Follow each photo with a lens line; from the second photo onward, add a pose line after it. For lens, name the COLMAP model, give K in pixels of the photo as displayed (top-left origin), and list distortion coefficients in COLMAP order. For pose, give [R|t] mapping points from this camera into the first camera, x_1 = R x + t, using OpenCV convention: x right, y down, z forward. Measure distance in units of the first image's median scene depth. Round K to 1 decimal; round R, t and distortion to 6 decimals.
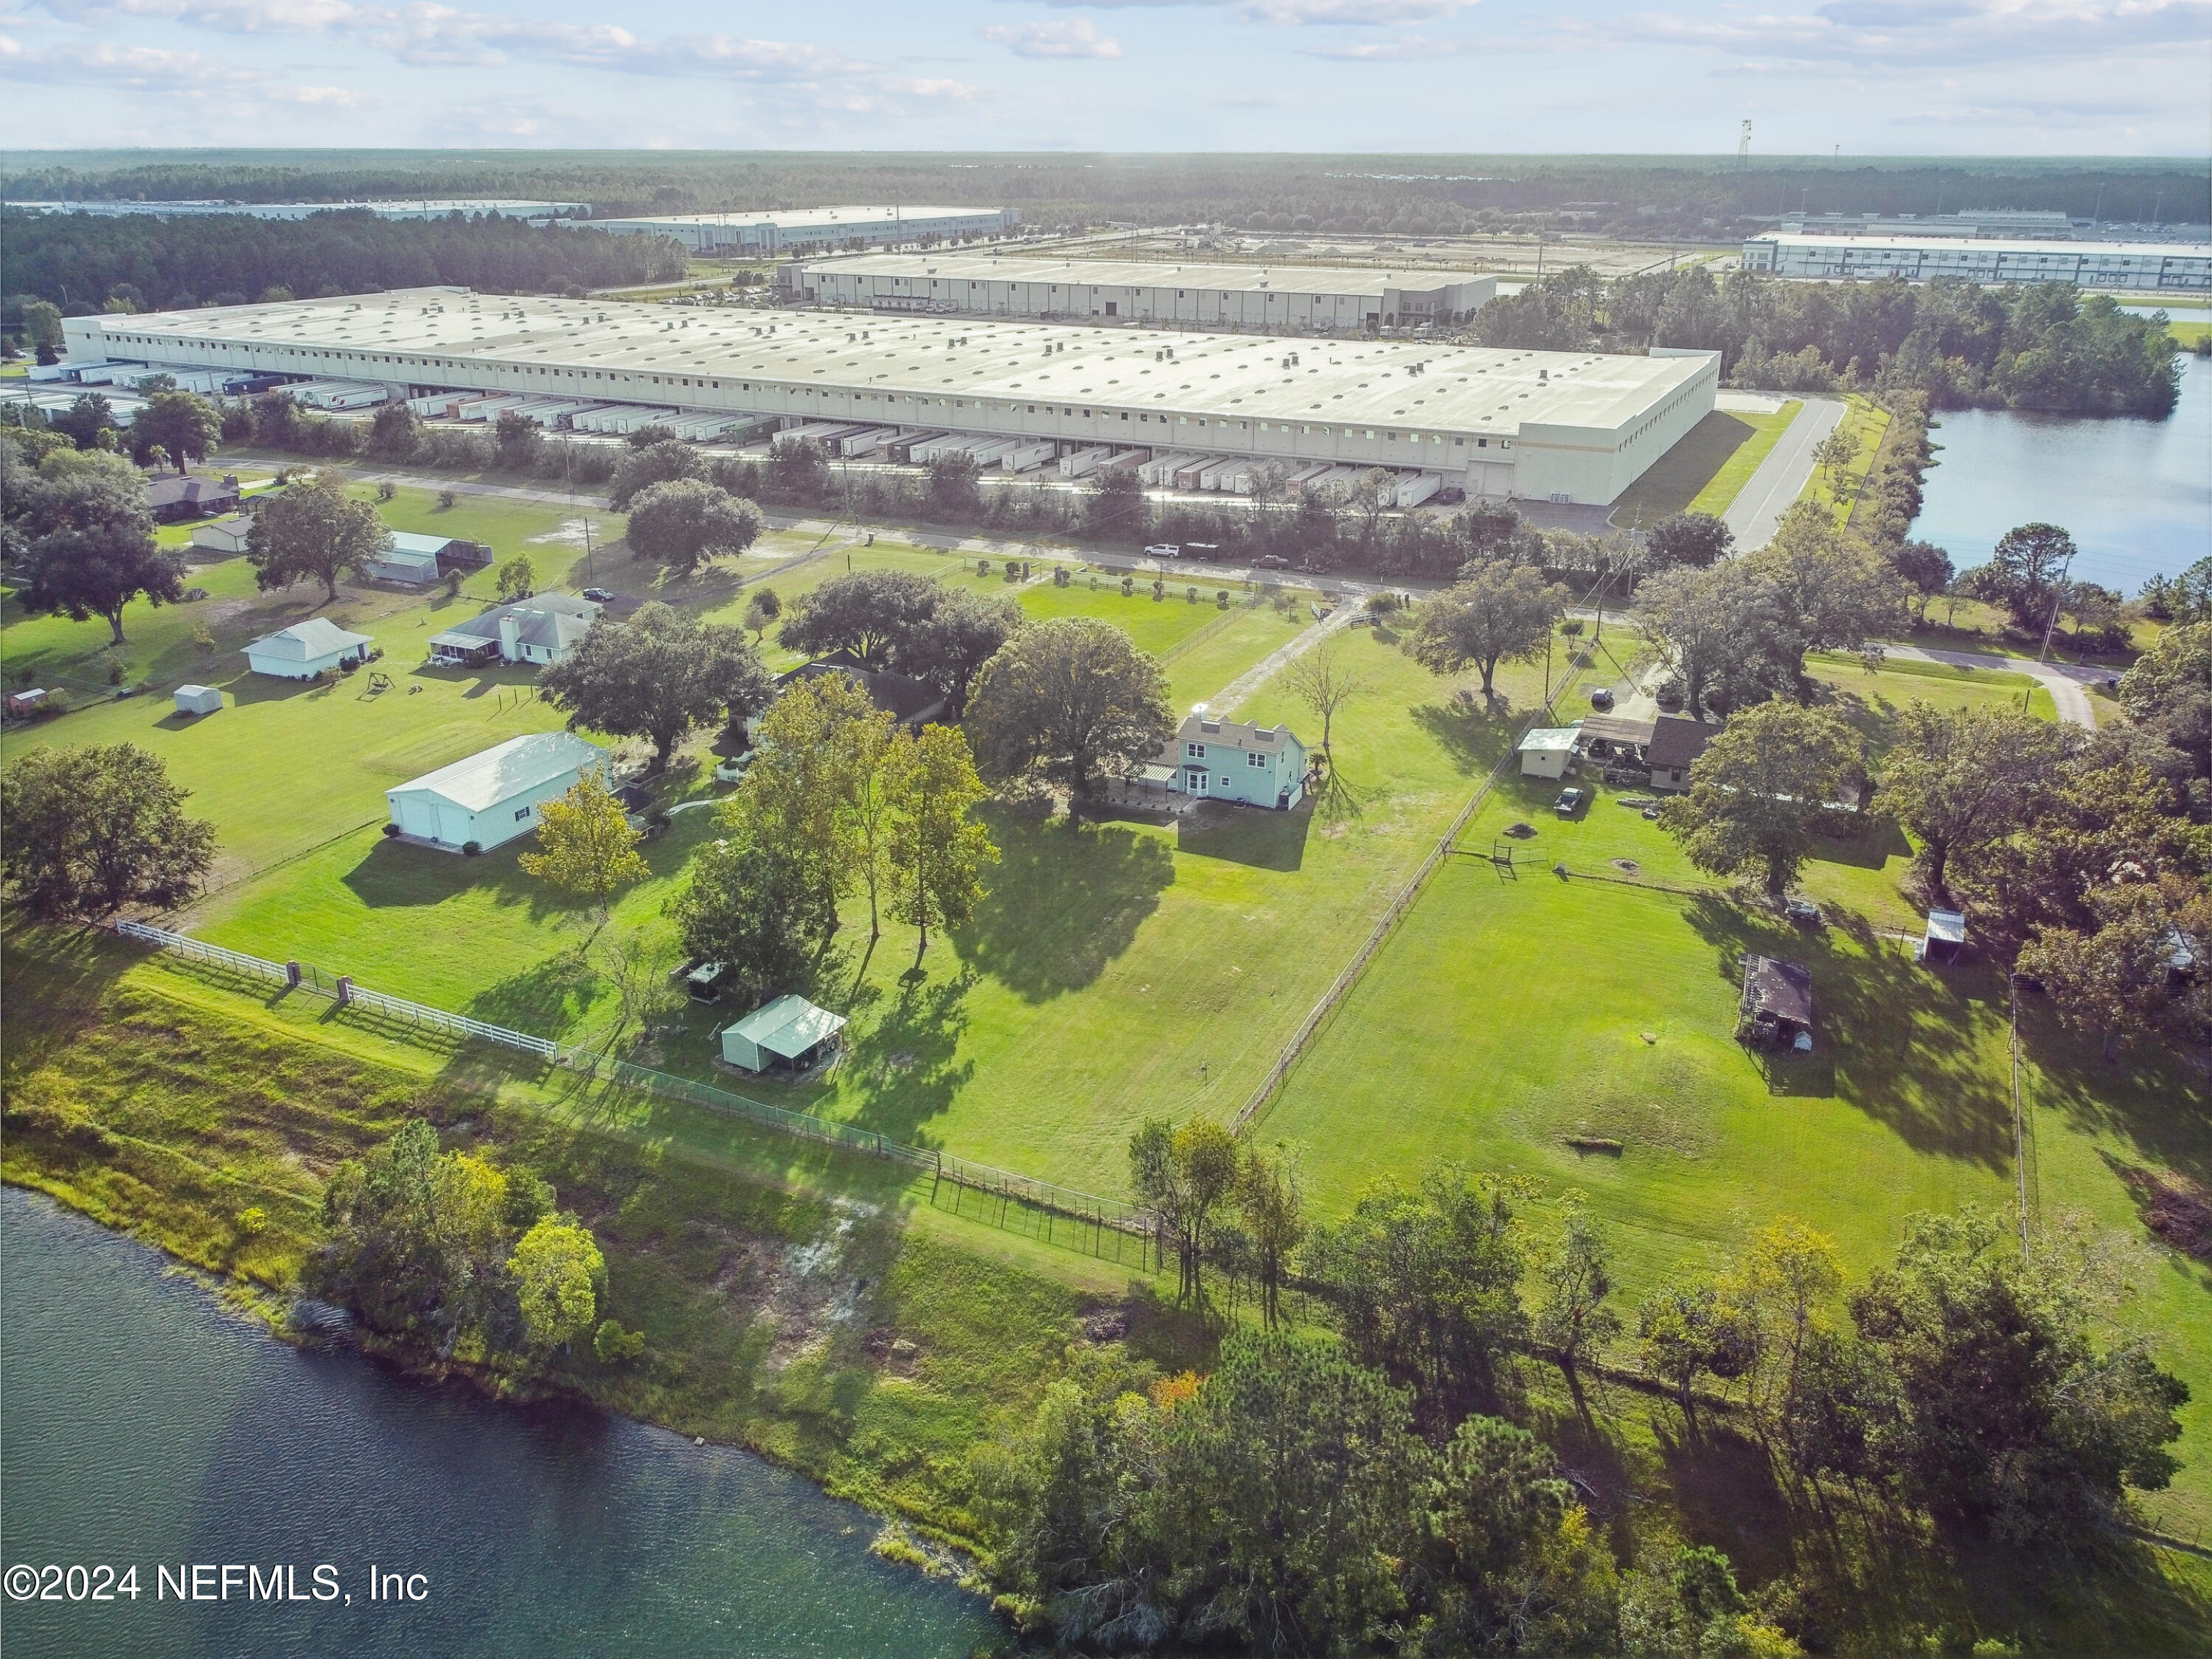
lens RADIAL K [[1676.6, 0, 1106.0], [0, 1676.6, 829.5], [0, 0, 1]] dist [0.008588, -0.009863]
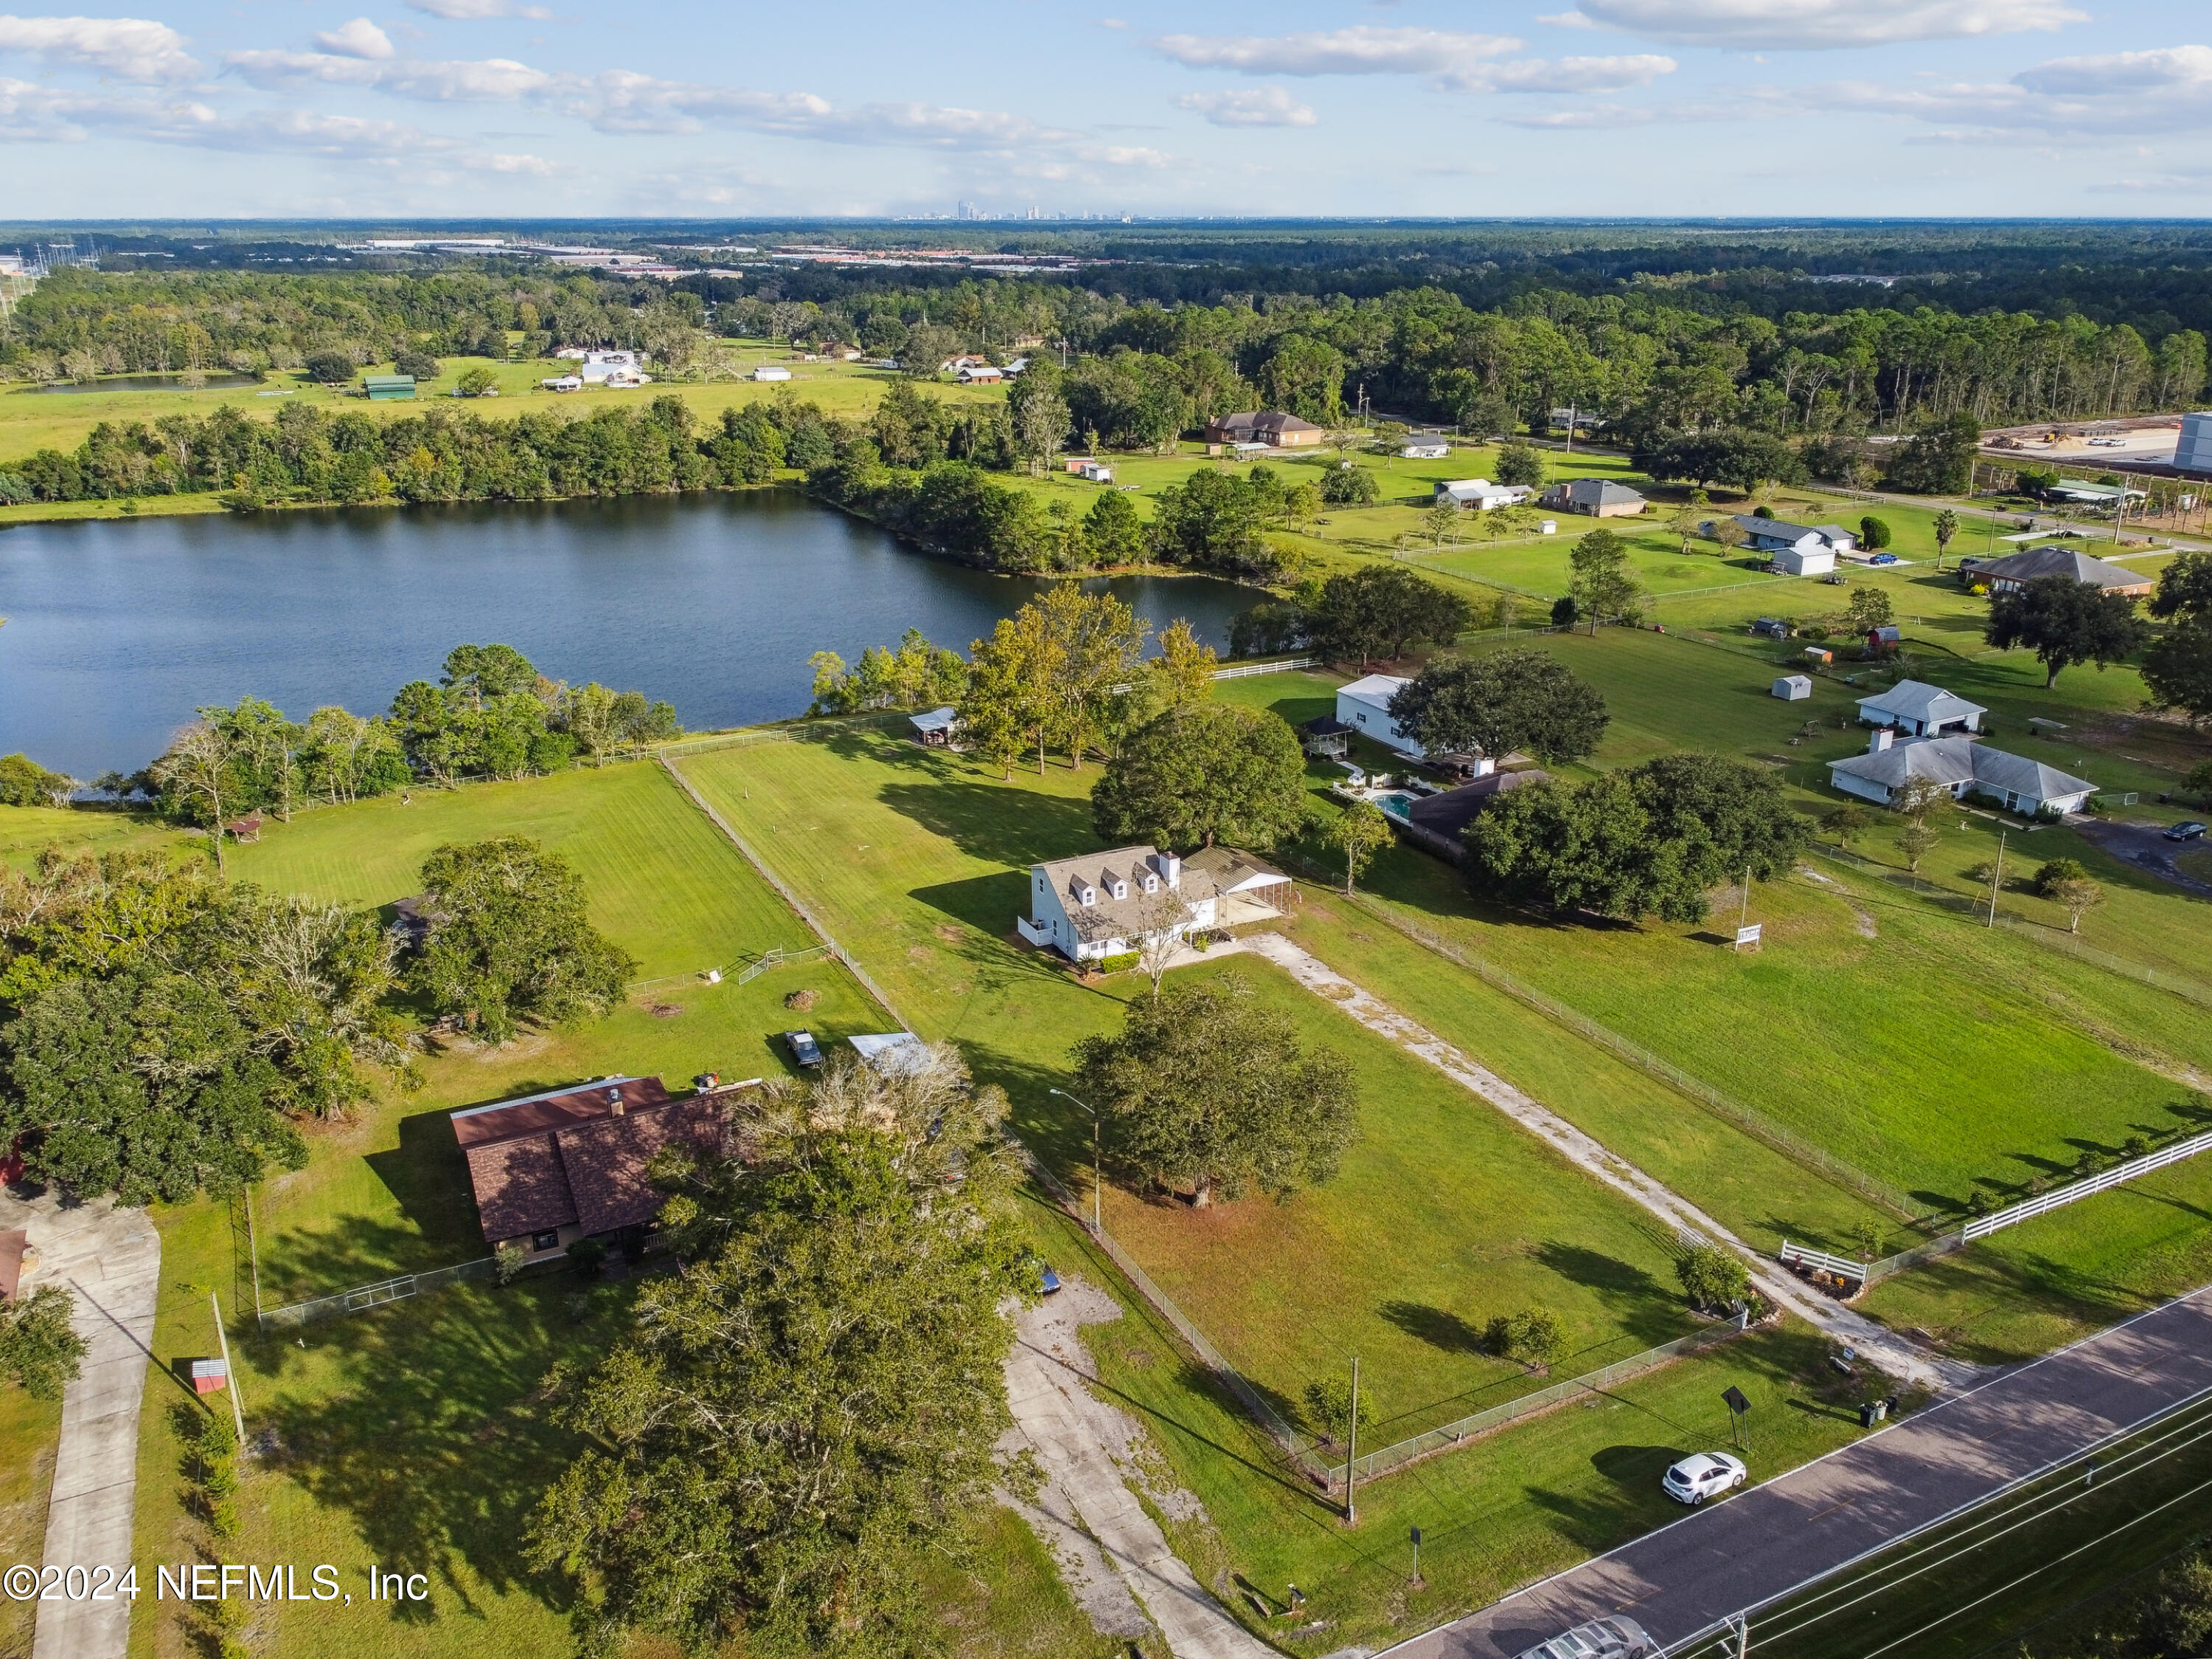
lens RADIAL K [[1706.4, 0, 1115.7], [0, 1706.4, 832.6], [0, 0, 1]] dist [0.004132, -0.006320]
pose [[-0.602287, 0.271767, -0.750596, 0.749274], [-0.304326, 0.791091, 0.530623, -0.554616], [0.737995, 0.548013, -0.393758, 1.355922]]
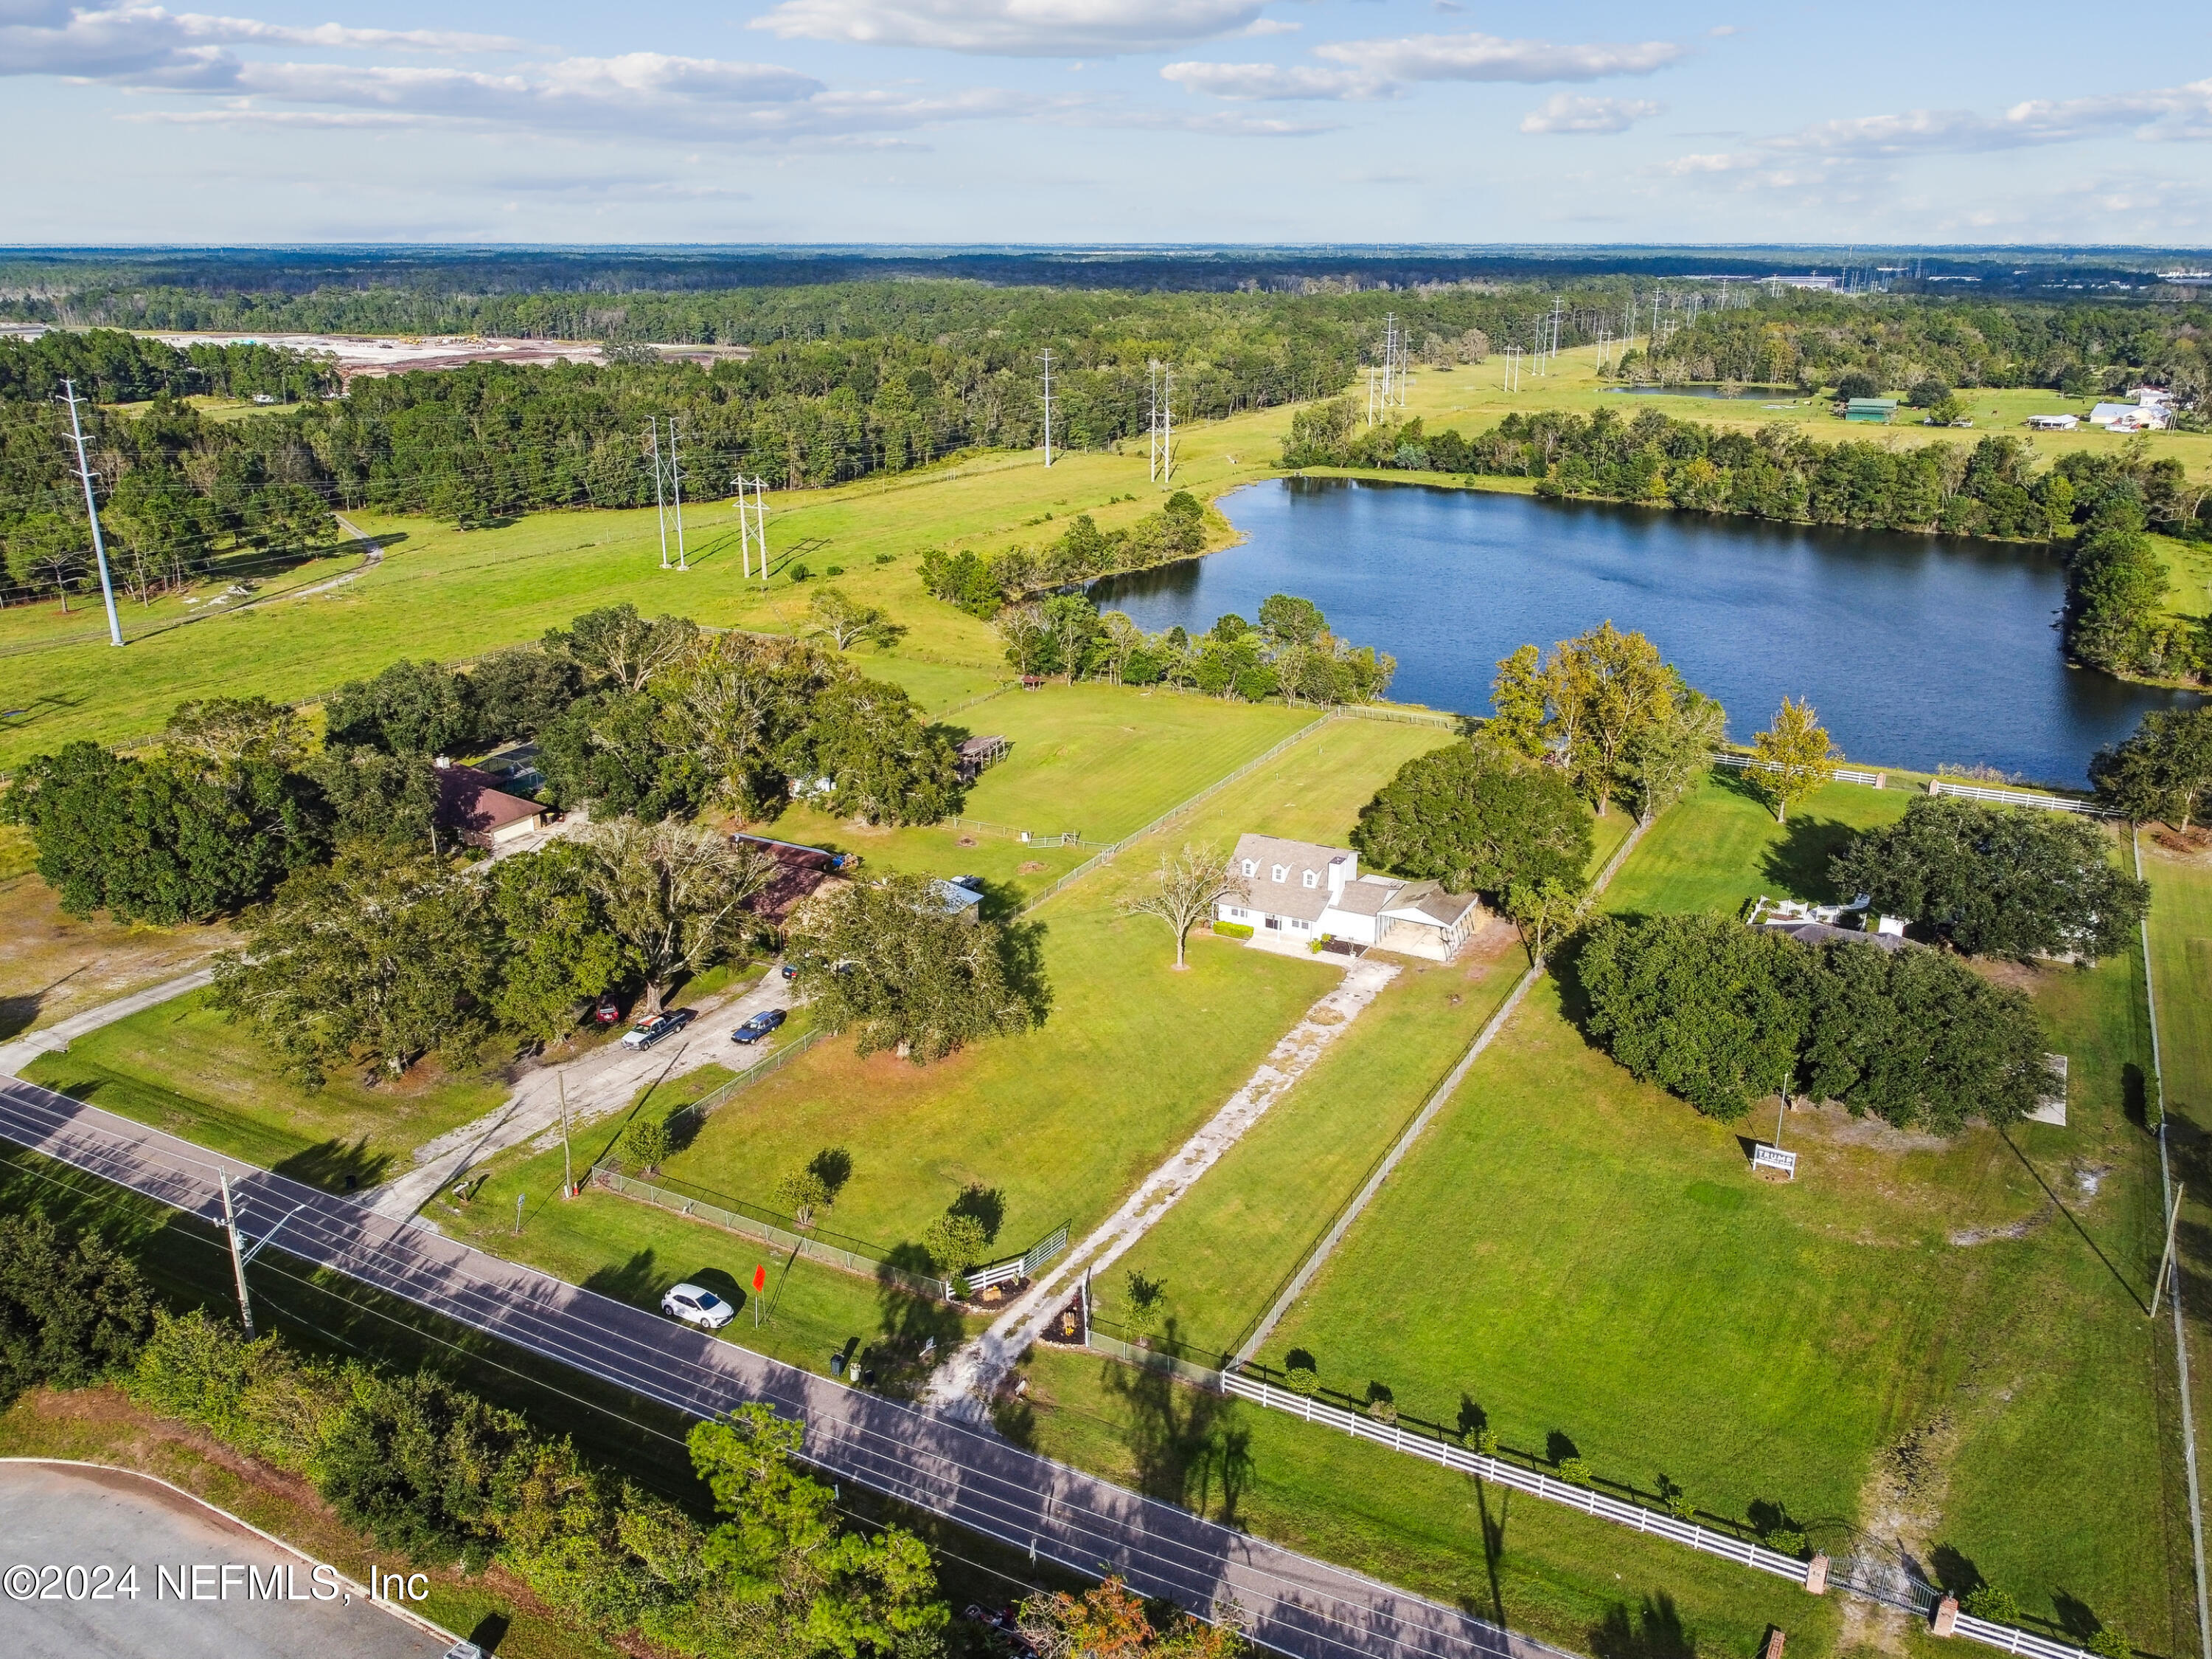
lens RADIAL K [[1706.4, 0, 1115.7], [0, 1706.4, 832.6], [0, 0, 1]] dist [0.004132, -0.006320]
pose [[-0.998931, -0.017957, 0.042597, 0.139944], [0.014891, 0.747356, 0.664257, -0.712136], [-0.043763, 0.664182, -0.746289, 1.725378]]
